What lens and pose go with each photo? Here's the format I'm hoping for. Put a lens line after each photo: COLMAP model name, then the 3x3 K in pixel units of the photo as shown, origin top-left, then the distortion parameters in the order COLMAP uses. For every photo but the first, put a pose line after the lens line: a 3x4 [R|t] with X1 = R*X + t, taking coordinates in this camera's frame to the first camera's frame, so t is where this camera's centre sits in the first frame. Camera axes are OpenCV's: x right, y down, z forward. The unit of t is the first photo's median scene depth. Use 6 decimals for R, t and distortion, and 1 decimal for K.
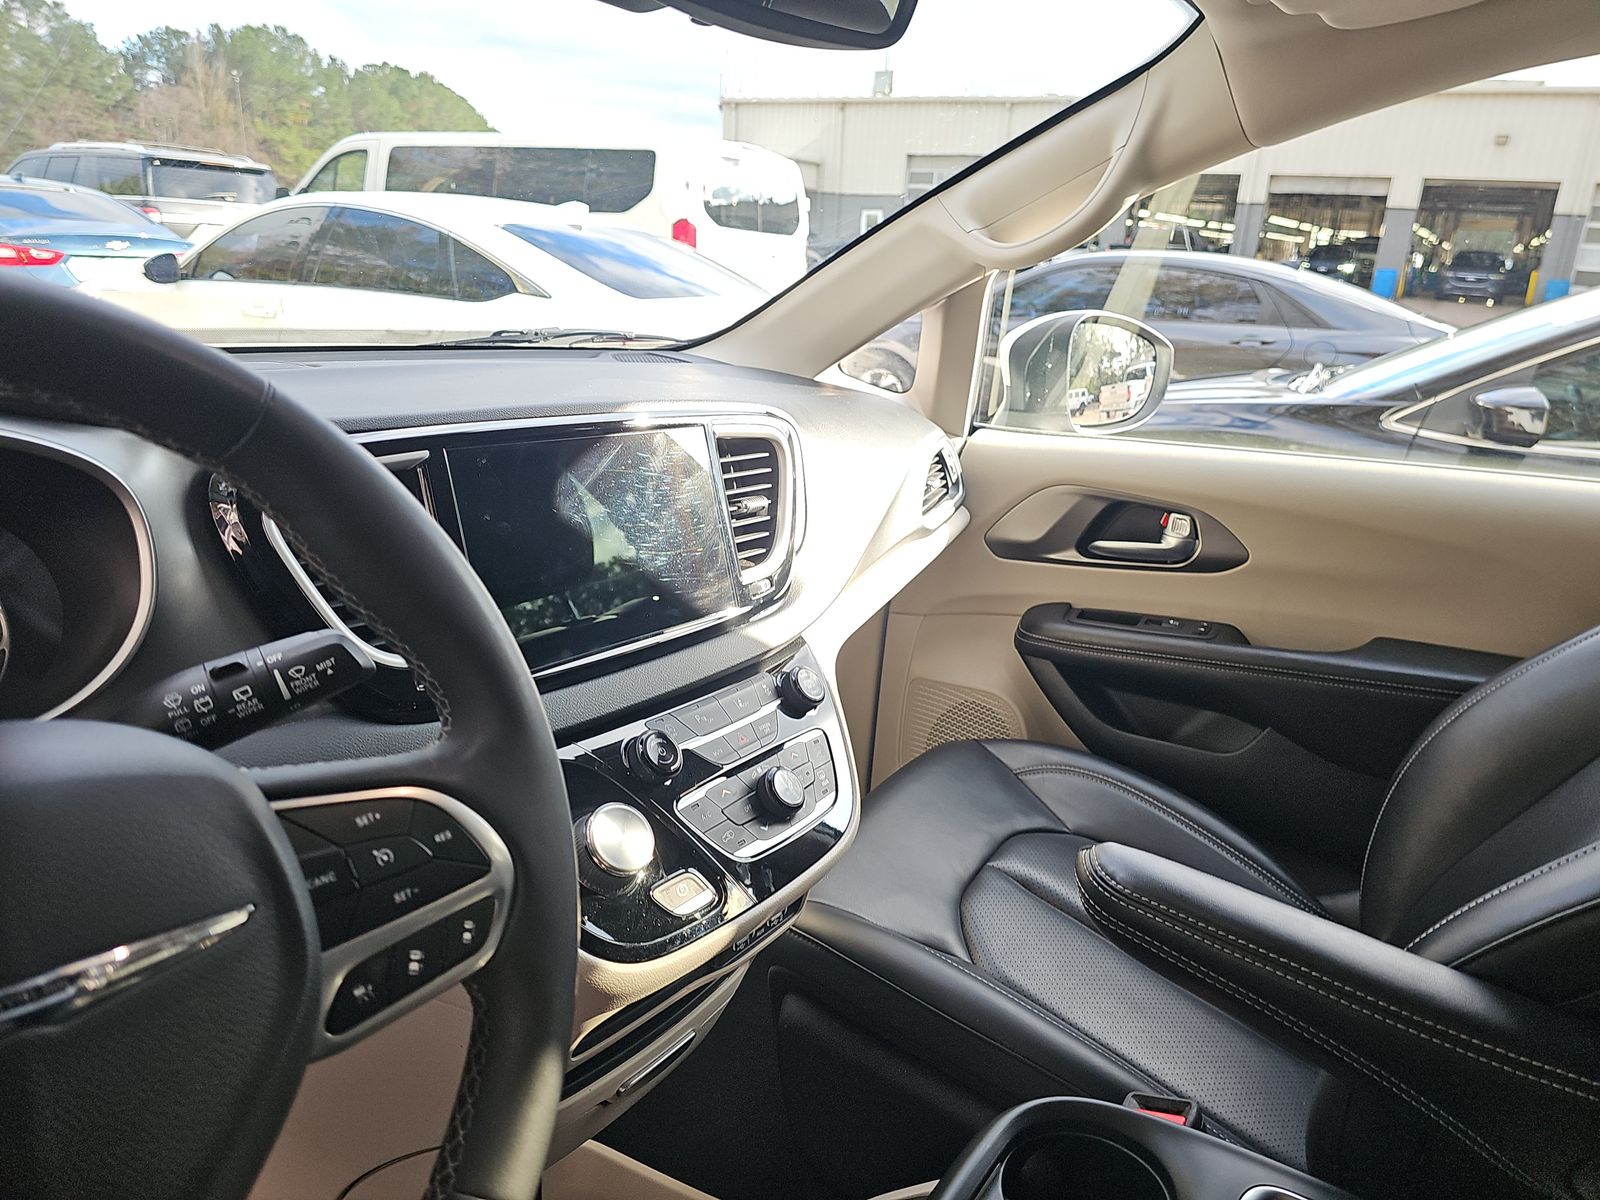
lens RADIAL K [[1022.0, 0, 797.8], [0, 1022.0, 580.8], [0, 0, 1]] dist [-0.006114, -0.002921]
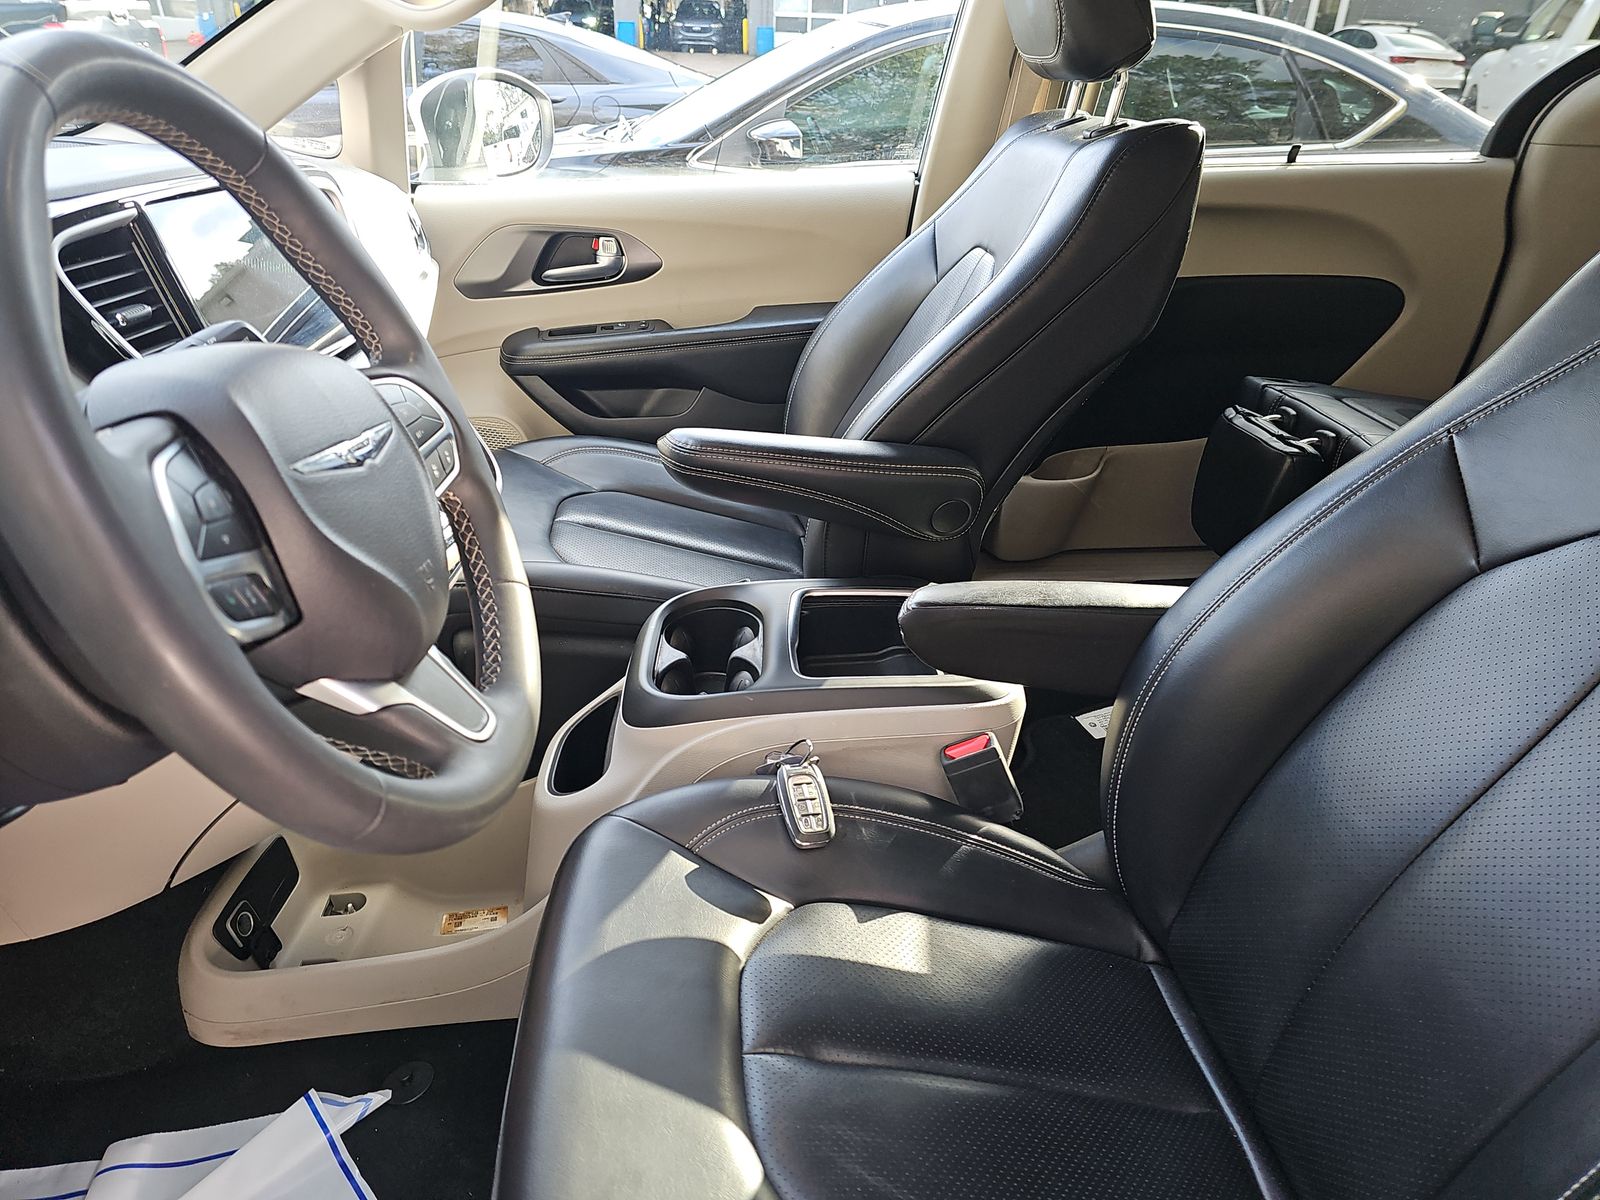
lens RADIAL K [[1176.1, 0, 796.7], [0, 1176.1, 598.7], [0, 0, 1]] dist [0.091808, -0.096476]
pose [[0.783515, -0.287867, 0.550670, -0.369688], [0.200712, 0.955957, 0.214154, 0.092158], [-0.588064, -0.057267, 0.806784, -0.349391]]
